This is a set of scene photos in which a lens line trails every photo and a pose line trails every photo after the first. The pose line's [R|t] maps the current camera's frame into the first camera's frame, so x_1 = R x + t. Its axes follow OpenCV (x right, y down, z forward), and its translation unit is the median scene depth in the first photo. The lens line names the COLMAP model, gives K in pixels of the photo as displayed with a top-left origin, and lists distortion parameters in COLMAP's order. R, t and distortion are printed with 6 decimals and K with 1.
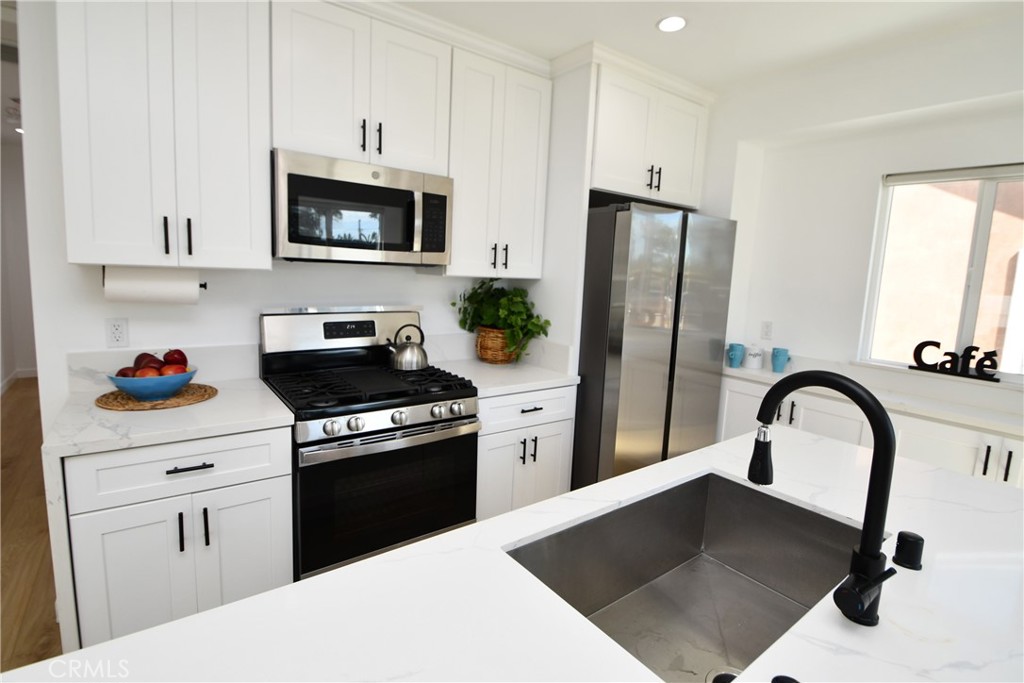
lens RADIAL K [[480.7, 0, 511.2], [0, 480.7, 336.3], [0, 0, 1]] dist [-0.008126, -0.003301]
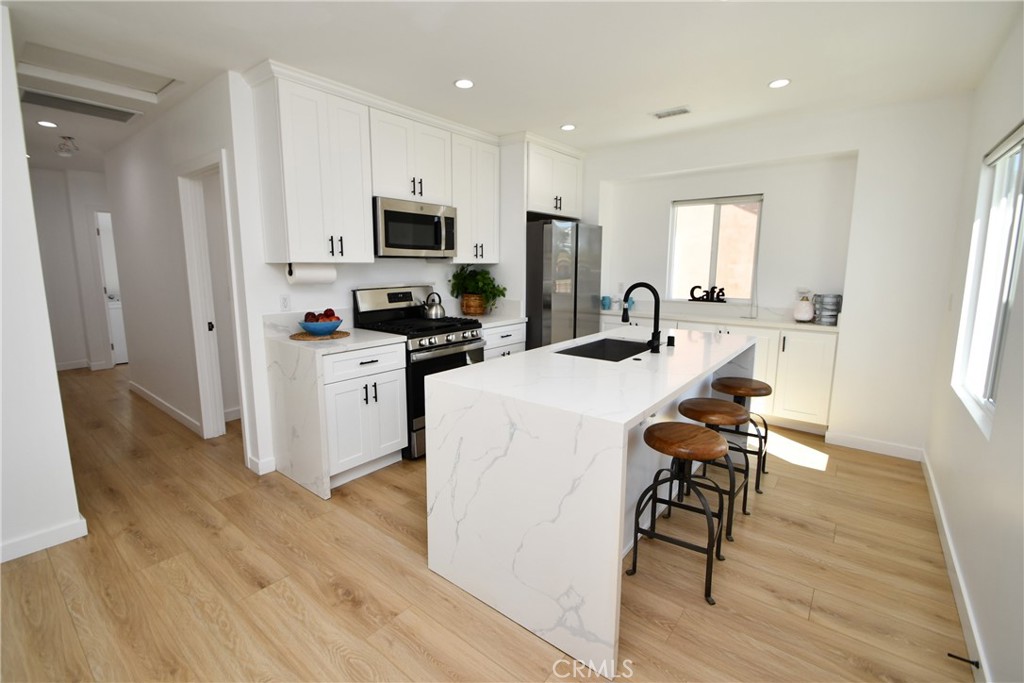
lens RADIAL K [[447.7, 0, 507.9], [0, 447.7, 338.7], [0, 0, 1]] dist [-0.000231, -0.004354]
pose [[0.966573, -0.082930, 0.242609, -0.362012], [0.074456, 0.996257, 0.043906, 0.091066], [-0.245342, -0.024374, 0.969130, -0.632417]]
